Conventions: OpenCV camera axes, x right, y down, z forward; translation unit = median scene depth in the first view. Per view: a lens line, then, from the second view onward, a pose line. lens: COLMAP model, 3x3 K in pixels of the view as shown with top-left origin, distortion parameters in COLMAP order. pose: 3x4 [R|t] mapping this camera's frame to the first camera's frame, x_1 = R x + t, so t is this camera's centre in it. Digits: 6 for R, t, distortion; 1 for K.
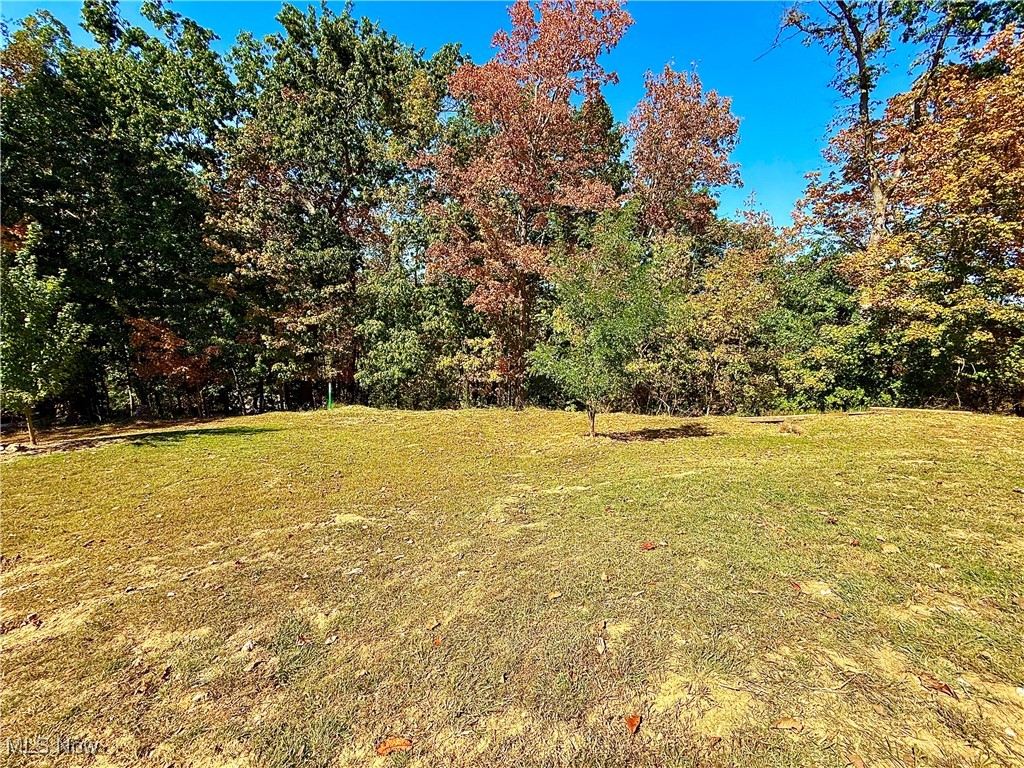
lens RADIAL K [[411.0, 0, 525.7], [0, 411.0, 385.1], [0, 0, 1]] dist [0.001139, -0.000906]
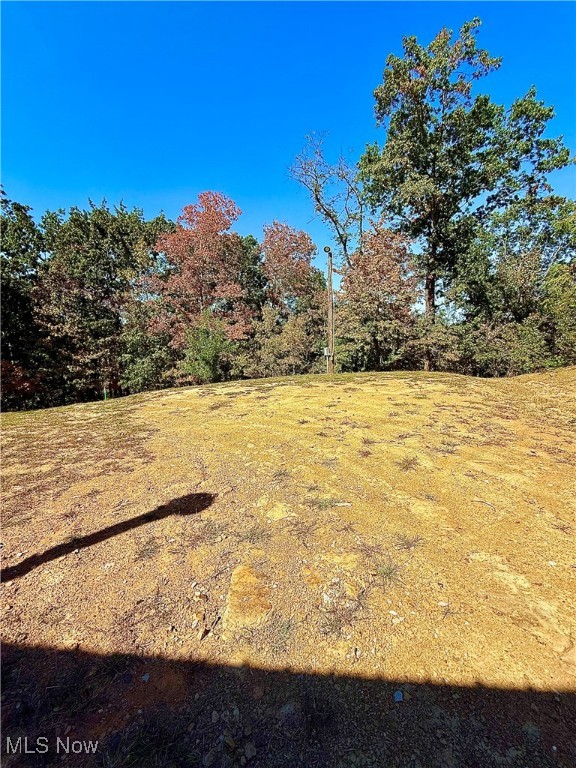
lens RADIAL K [[309.4, 0, 301.5], [0, 309.4, 380.6], [0, 0, 1]] dist [-0.000302, 0.000157]
pose [[0.992114, -0.072852, 0.101989, 0.312889], [0.076918, 0.996368, -0.036521, 0.088895], [-0.098958, 0.044078, 0.994115, -0.572885]]
